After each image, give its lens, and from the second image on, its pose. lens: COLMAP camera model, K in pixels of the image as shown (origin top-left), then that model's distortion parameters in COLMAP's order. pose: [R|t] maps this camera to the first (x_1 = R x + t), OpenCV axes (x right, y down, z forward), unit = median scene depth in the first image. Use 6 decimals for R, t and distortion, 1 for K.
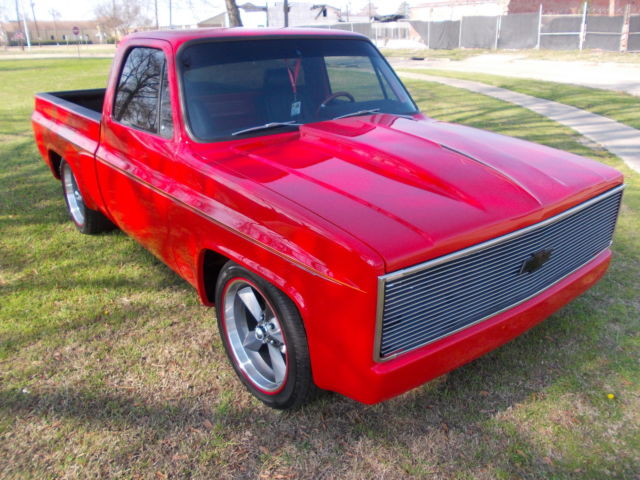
lens RADIAL K [[545.9, 0, 320.9], [0, 545.9, 239.4], [0, 0, 1]] dist [-0.017623, -0.005188]
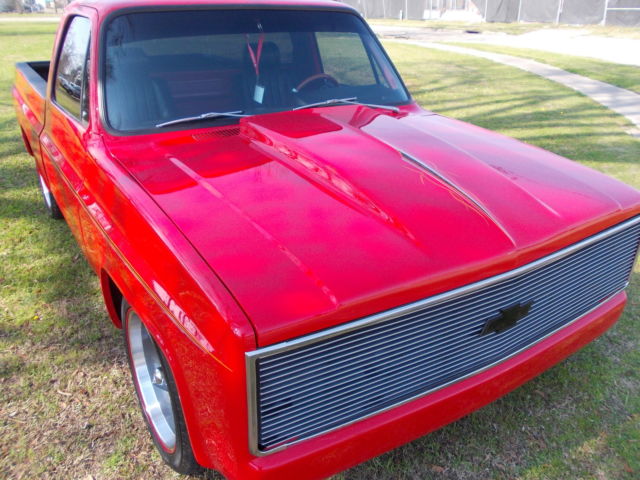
lens RADIAL K [[545.9, 0, 318.2], [0, 545.9, 239.6], [0, 0, 1]] dist [-0.017623, -0.005188]
pose [[0.994738, 0.057767, -0.084617, 0.147866], [-0.053451, 0.997194, 0.052416, -0.071579], [0.087408, -0.047617, 0.995034, 0.178191]]
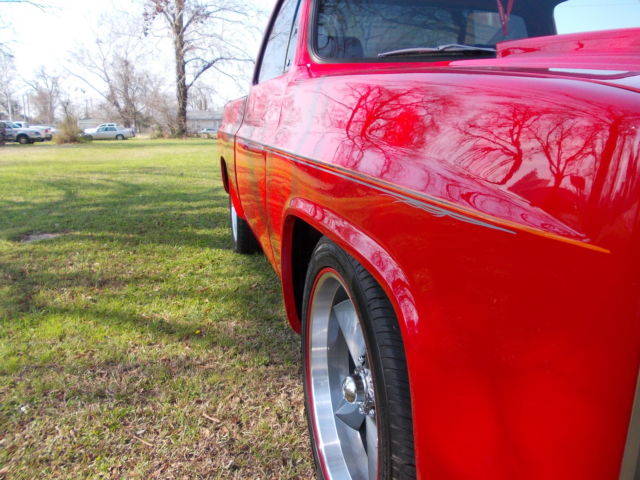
lens RADIAL K [[545.9, 0, 320.1], [0, 545.9, 238.5], [0, 0, 1]] dist [-0.017623, -0.005188]
pose [[0.909361, 0.087011, -0.406807, 0.040374], [-0.149946, 0.980707, -0.125421, 0.085711], [0.388045, 0.175052, 0.904863, 0.426637]]
